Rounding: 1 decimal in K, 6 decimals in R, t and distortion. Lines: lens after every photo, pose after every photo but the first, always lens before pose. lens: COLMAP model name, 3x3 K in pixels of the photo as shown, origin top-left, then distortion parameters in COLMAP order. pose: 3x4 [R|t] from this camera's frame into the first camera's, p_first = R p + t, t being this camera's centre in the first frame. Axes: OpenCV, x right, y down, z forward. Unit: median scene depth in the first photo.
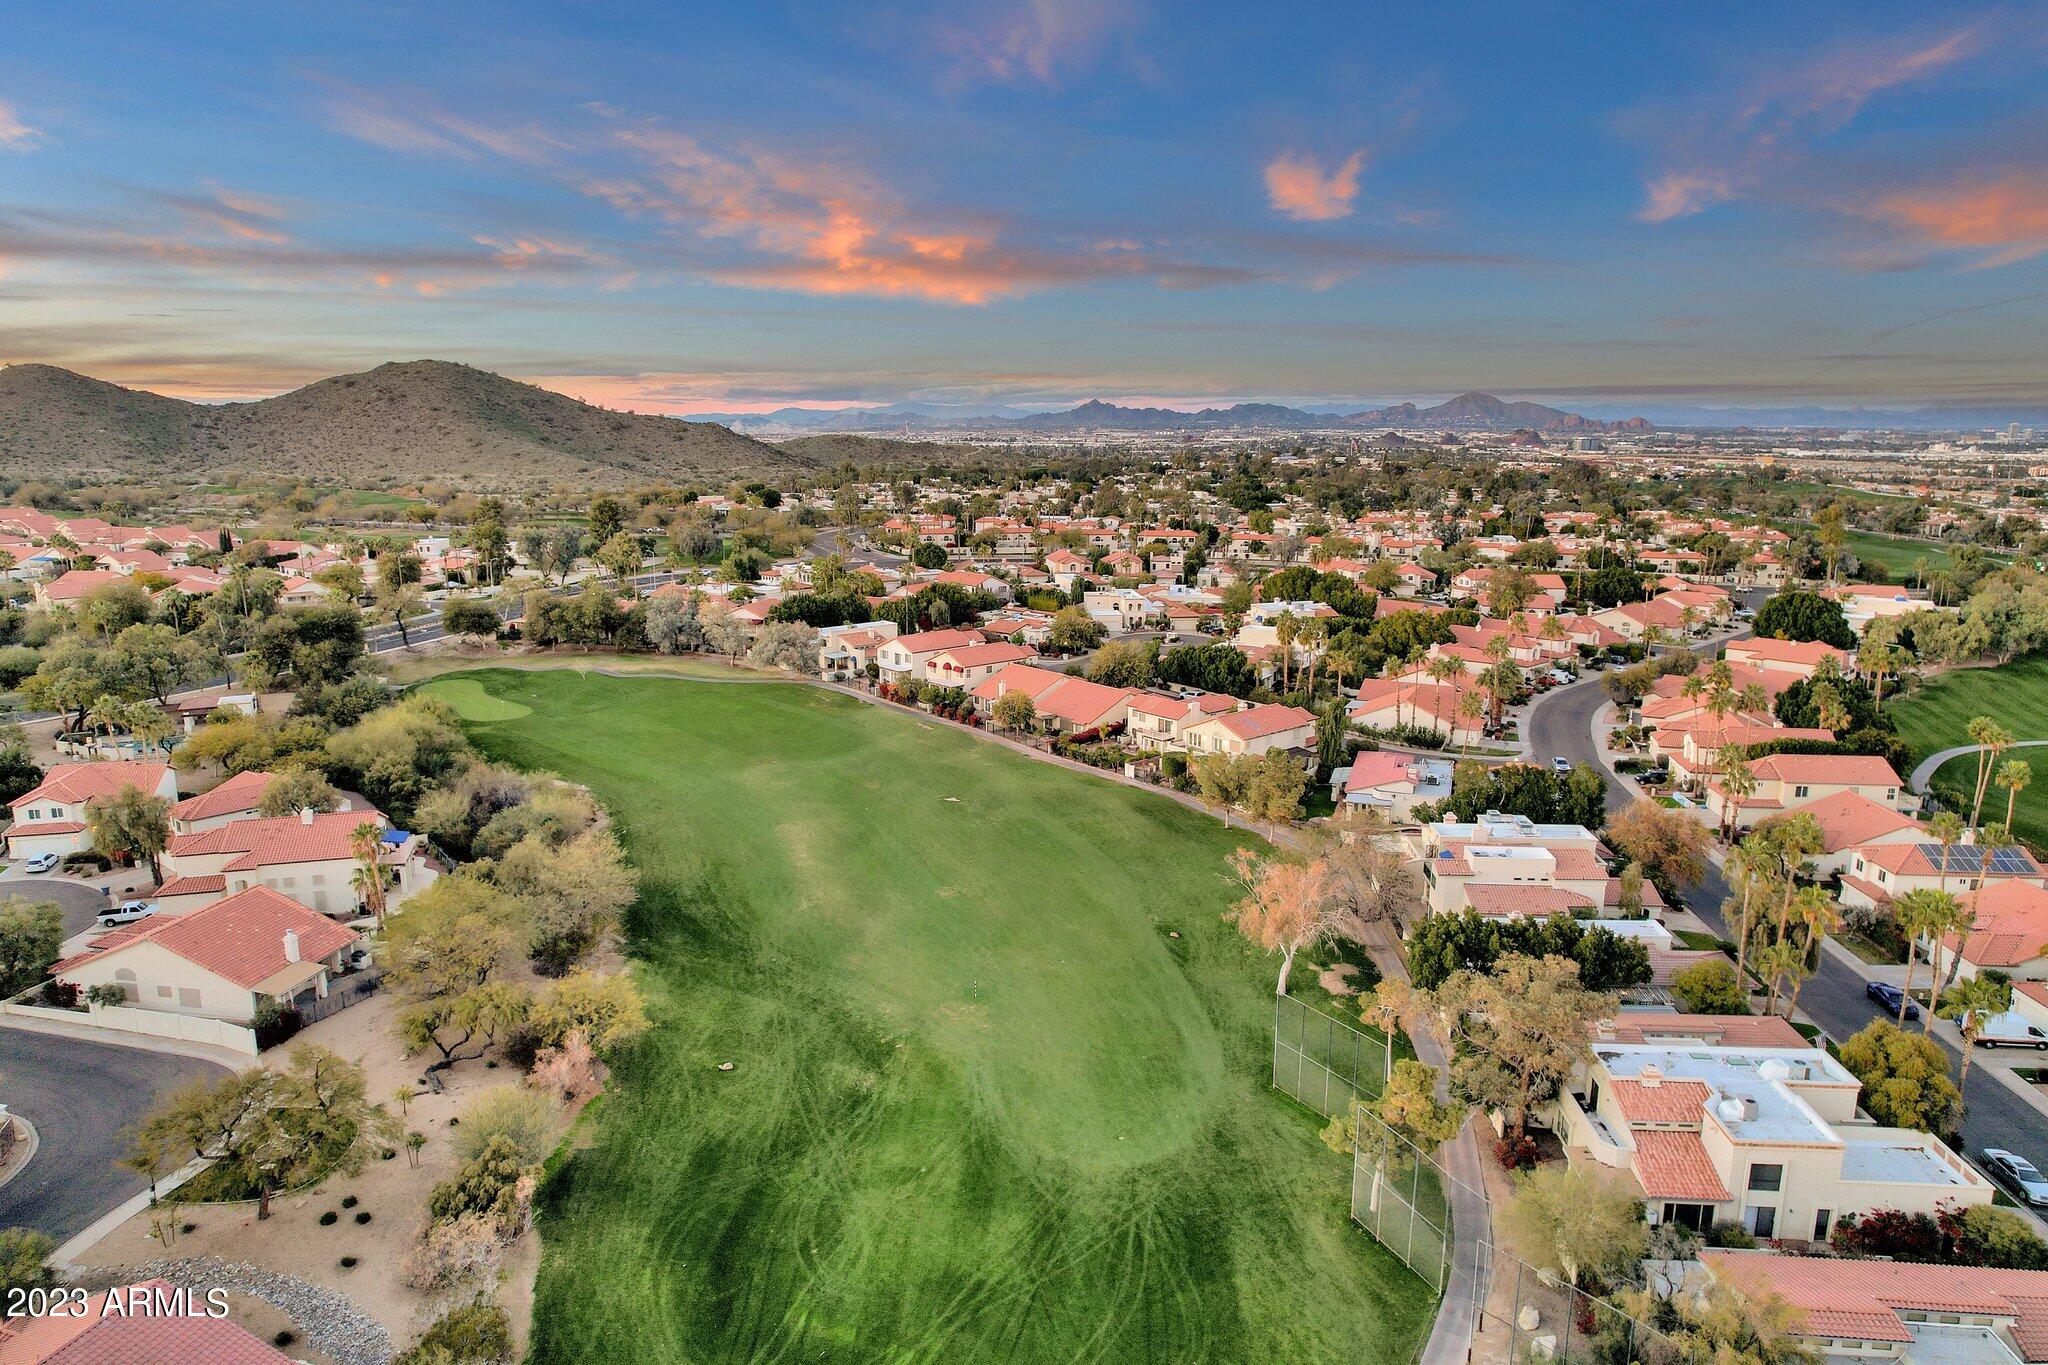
lens RADIAL K [[1310.2, 0, 1024.0], [0, 1310.2, 682.5], [0, 0, 1]] dist [-0.070416, 0.060444]
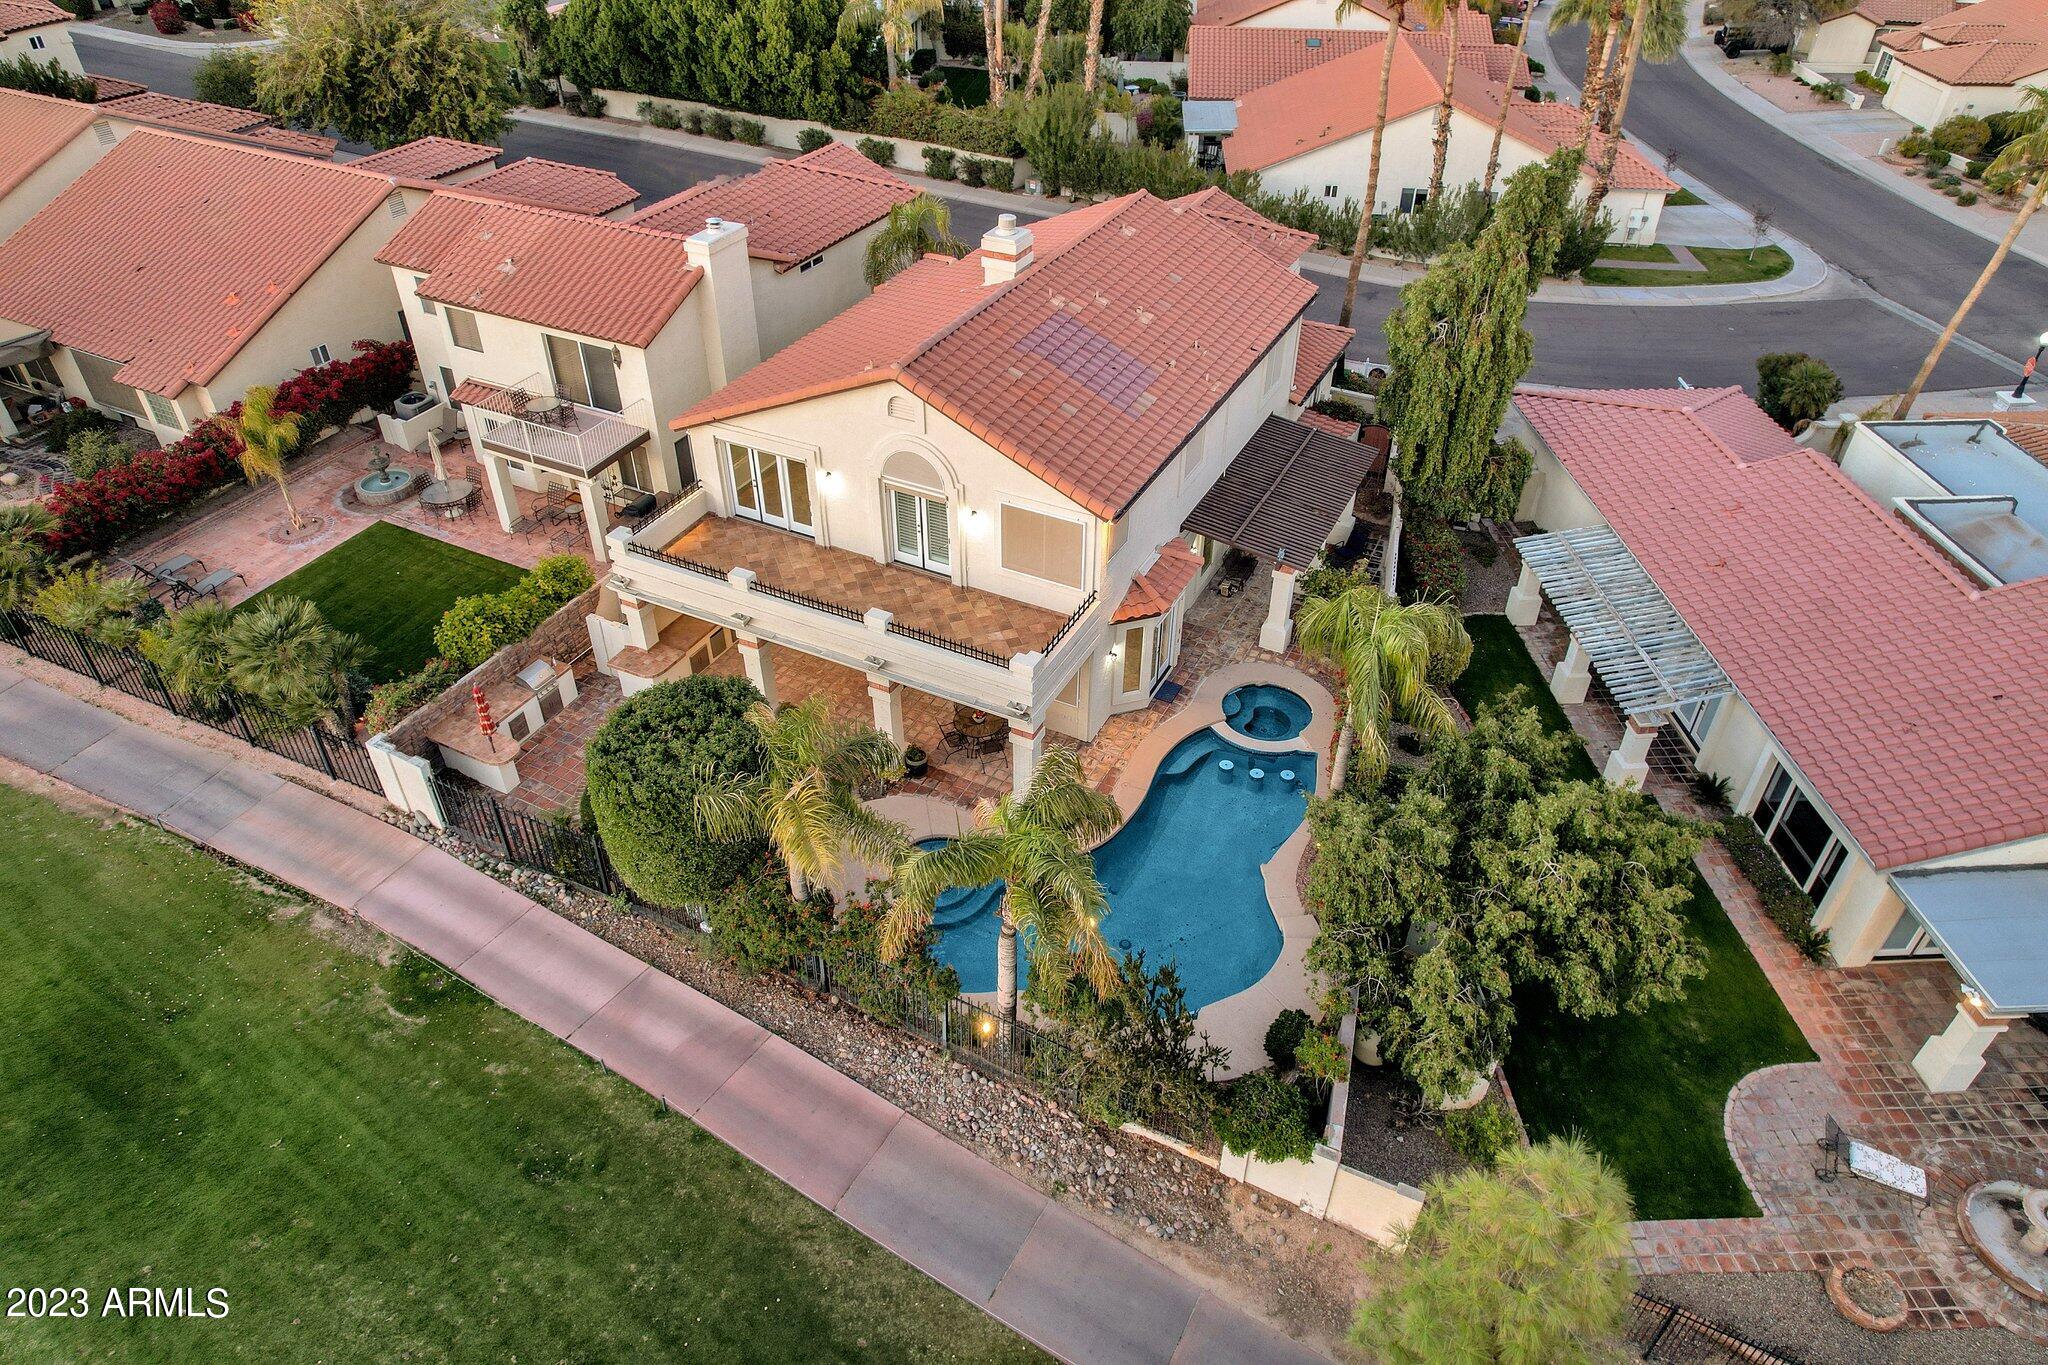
lens RADIAL K [[1310.2, 0, 1024.0], [0, 1310.2, 682.5], [0, 0, 1]] dist [-0.070416, 0.060444]
pose [[0.926604, -0.227774, 0.299206, 0.045073], [0.071934, 0.888350, 0.453497, -0.003714], [-0.369094, -0.398689, 0.839533, 0.360301]]
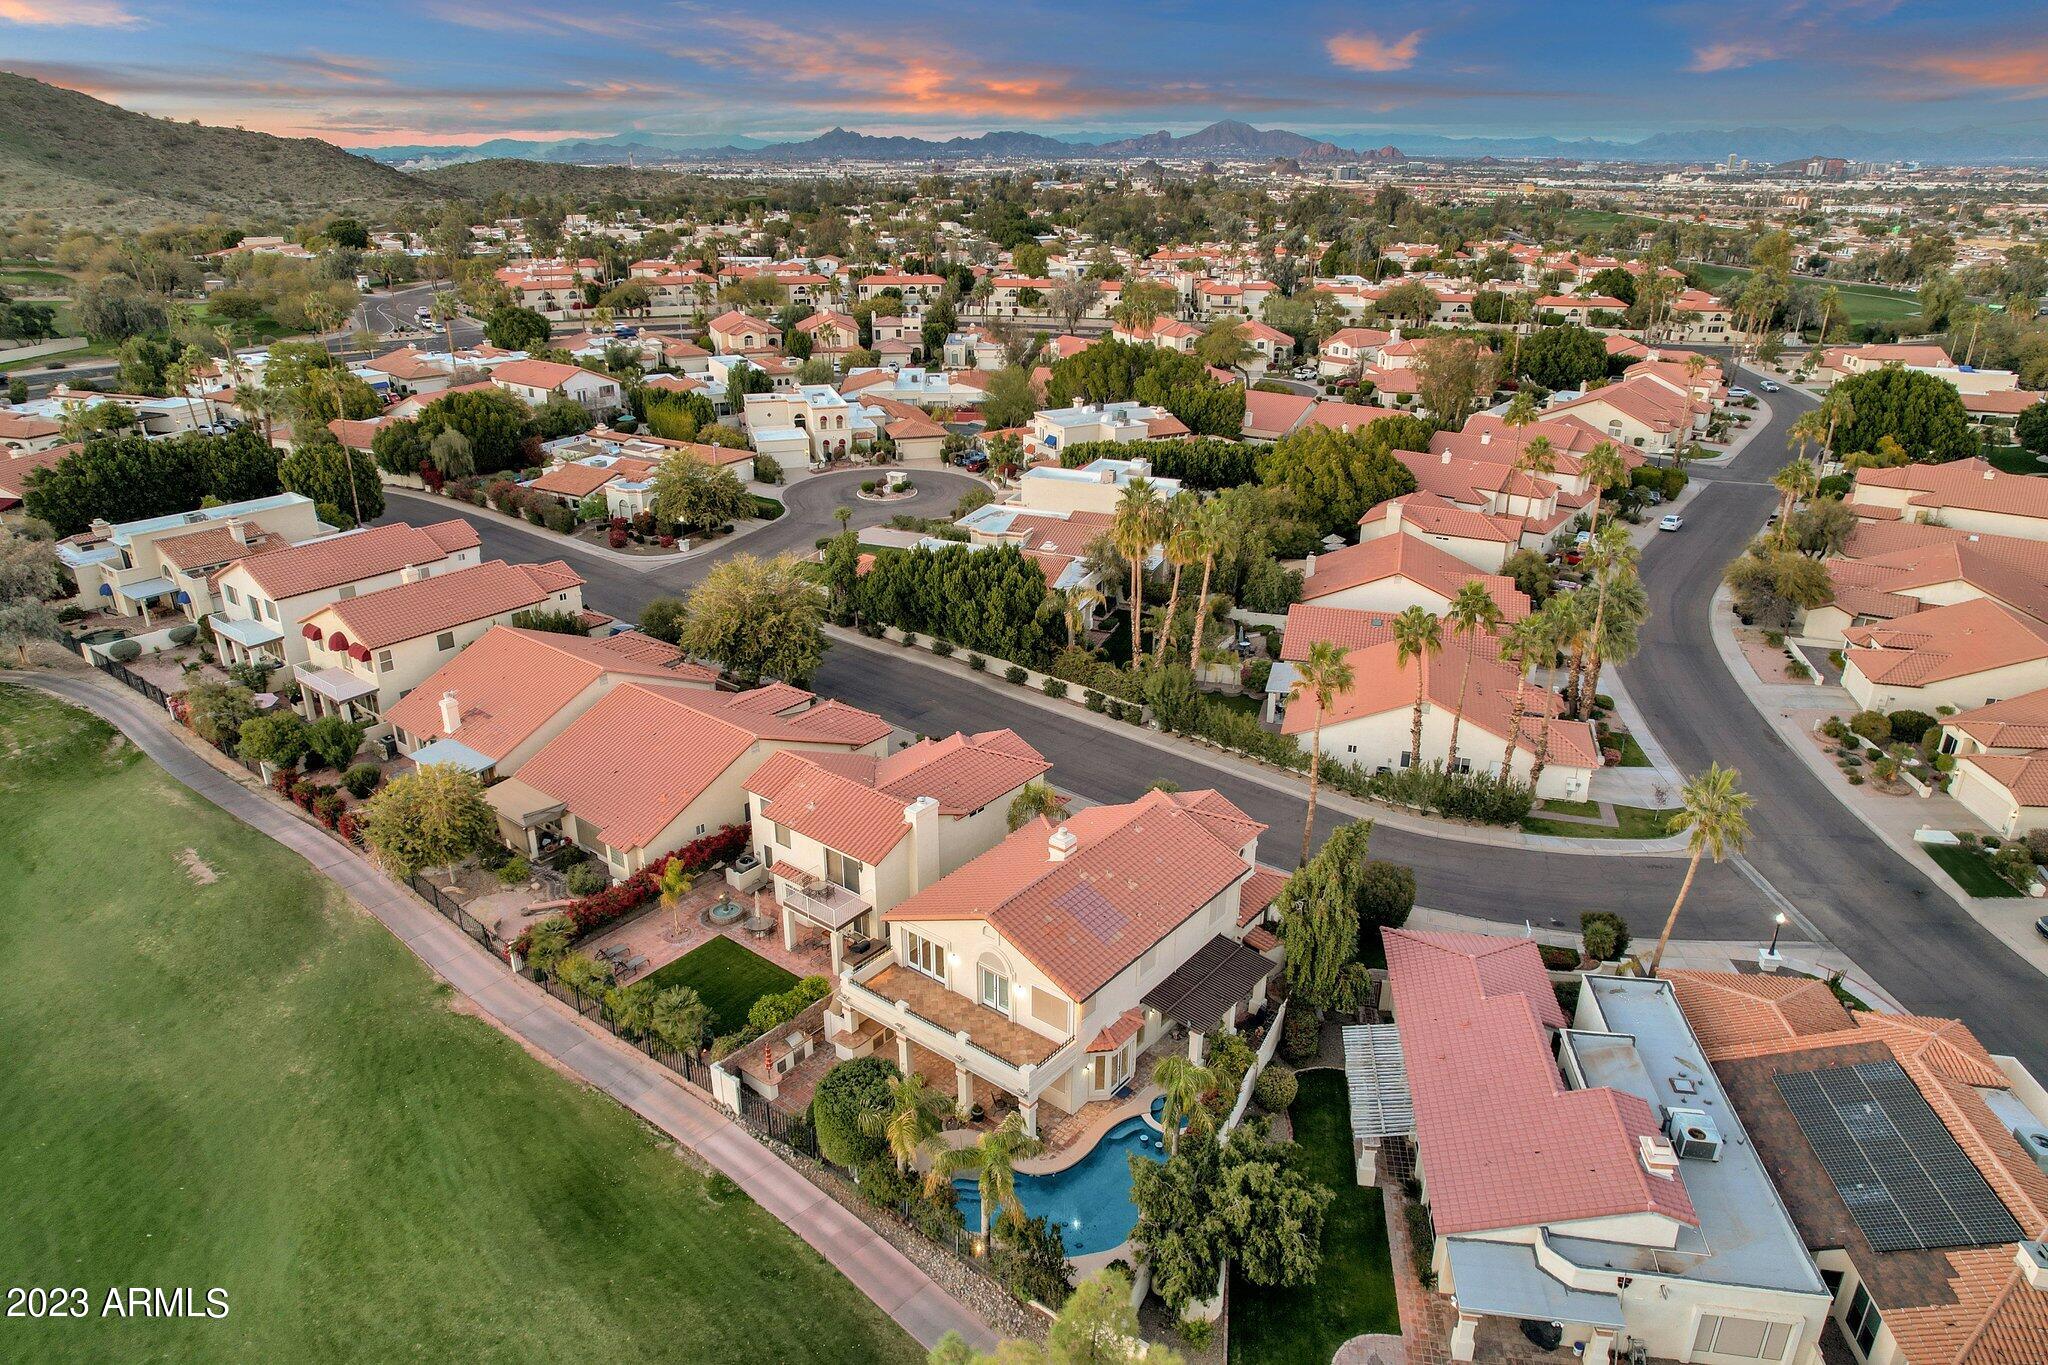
lens RADIAL K [[1310.2, 0, 1024.0], [0, 1310.2, 682.5], [0, 0, 1]] dist [-0.070416, 0.060444]
pose [[0.983162, -0.067512, 0.169806, 0.044728], [0.034066, 0.980673, 0.192664, -0.037547], [-0.179532, -0.183636, 0.966461, 0.297624]]
